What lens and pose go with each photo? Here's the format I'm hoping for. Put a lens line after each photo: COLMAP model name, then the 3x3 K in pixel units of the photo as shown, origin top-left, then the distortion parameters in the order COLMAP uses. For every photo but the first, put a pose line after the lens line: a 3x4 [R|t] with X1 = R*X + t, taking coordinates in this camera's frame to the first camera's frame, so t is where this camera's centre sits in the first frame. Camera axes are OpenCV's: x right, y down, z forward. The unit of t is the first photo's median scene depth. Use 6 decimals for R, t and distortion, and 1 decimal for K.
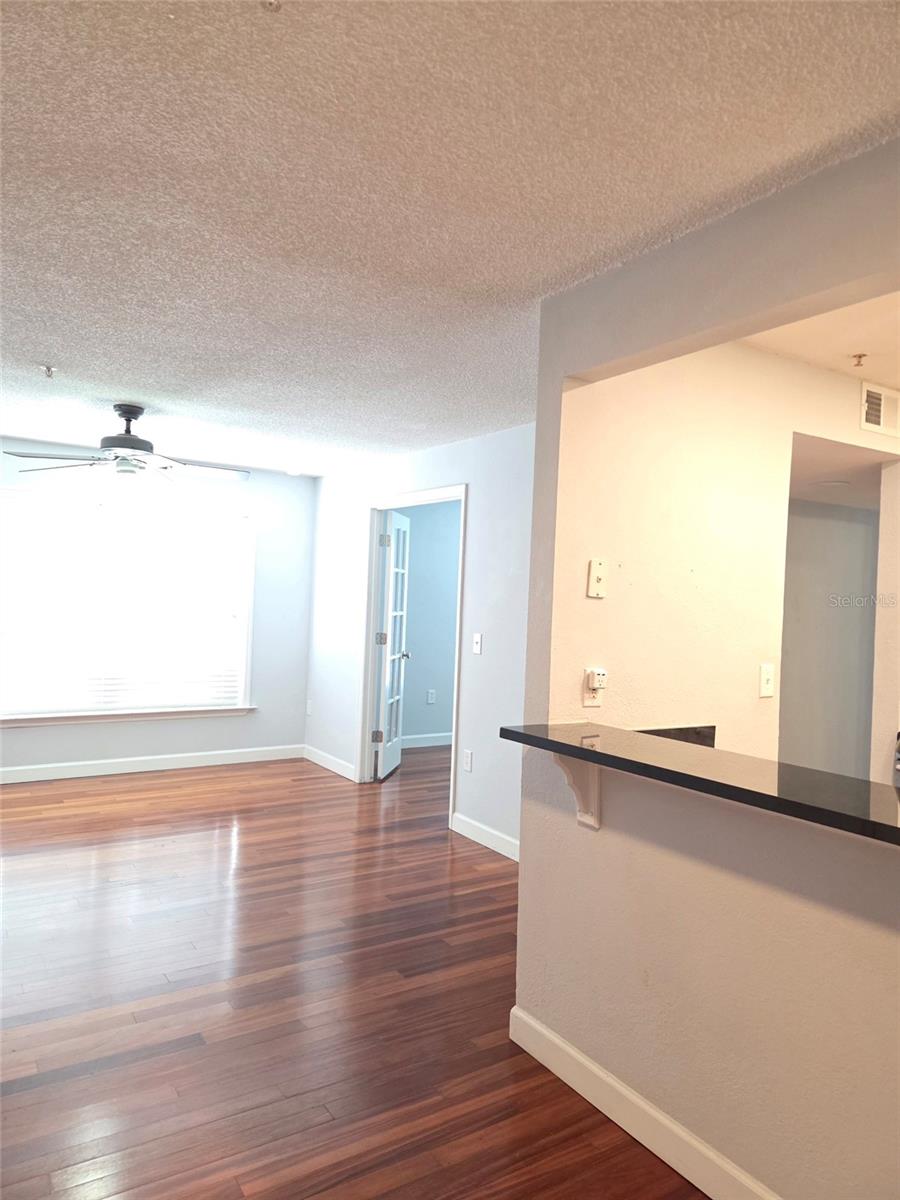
lens RADIAL K [[809.8, 0, 454.8], [0, 809.8, 608.4], [0, 0, 1]] dist [0.067130, -0.056316]
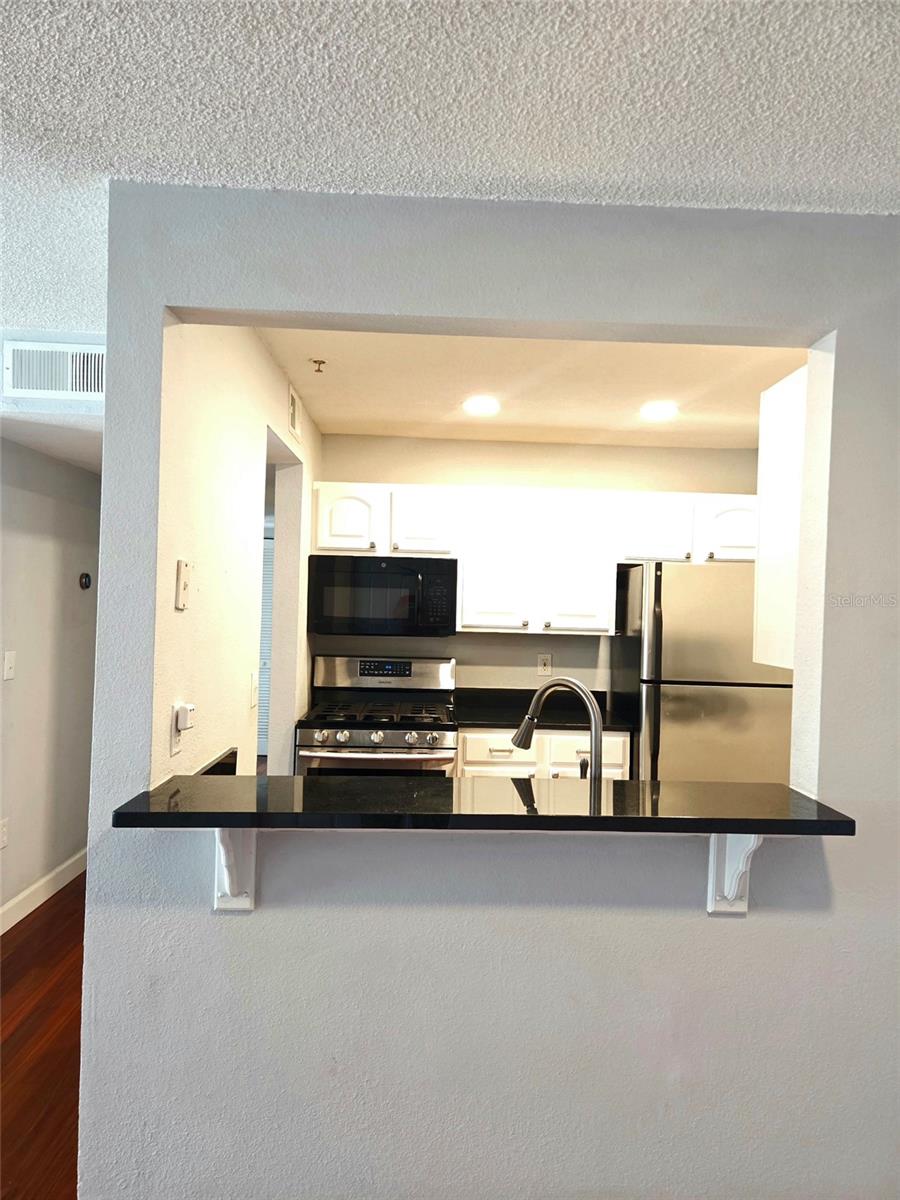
lens RADIAL K [[801.2, 0, 449.8], [0, 801.2, 602.7], [0, 0, 1]] dist [0.071708, -0.054234]
pose [[0.514619, -0.022538, 0.857123, -0.310820], [0.002847, 0.999694, 0.024577, -0.033753], [-0.857414, -0.010207, 0.514526, 0.360318]]
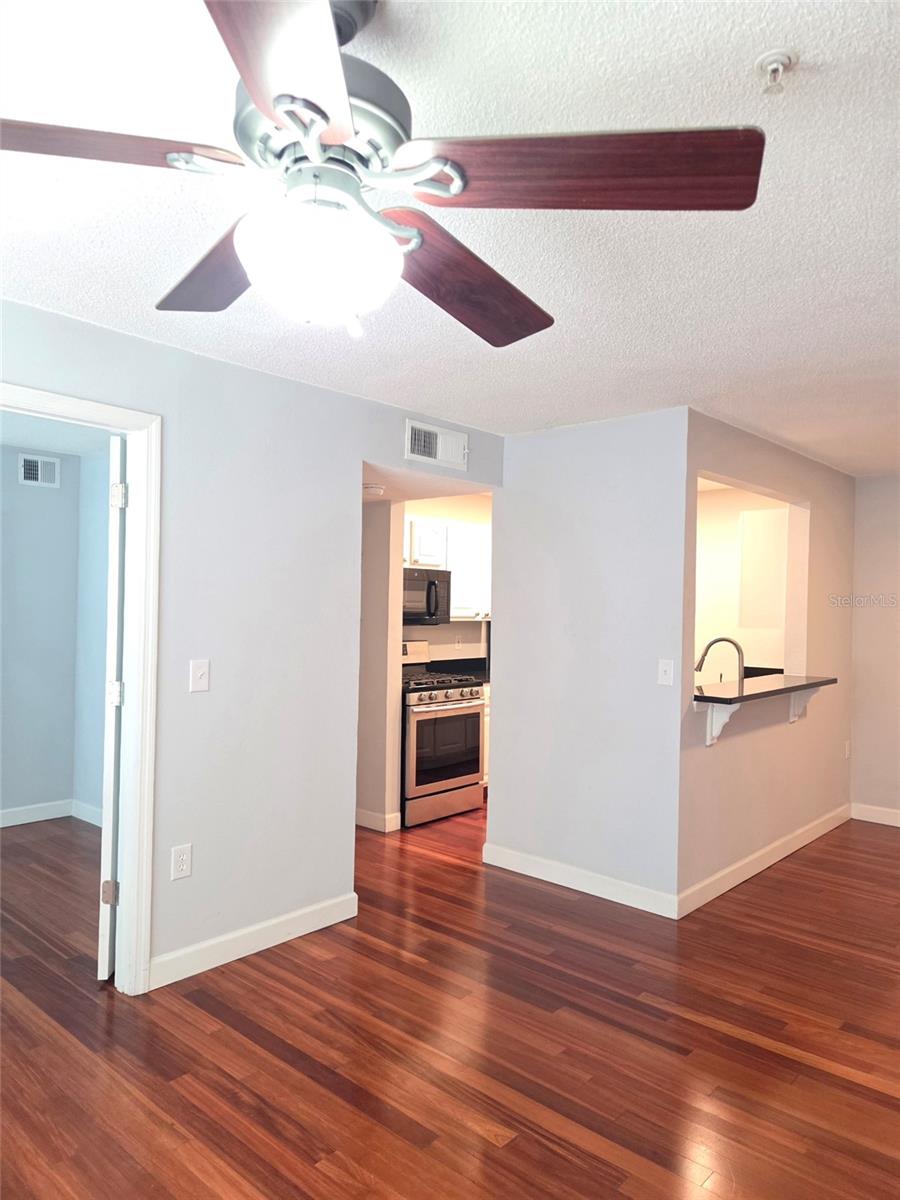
lens RADIAL K [[802.3, 0, 455.9], [0, 802.3, 612.6], [0, 0, 1]] dist [0.063440, -0.052216]
pose [[-0.261762, -0.050623, 0.963804, -1.065681], [-0.015397, 0.998715, 0.048274, -0.067884], [-0.965010, -0.002203, -0.262206, 1.591058]]
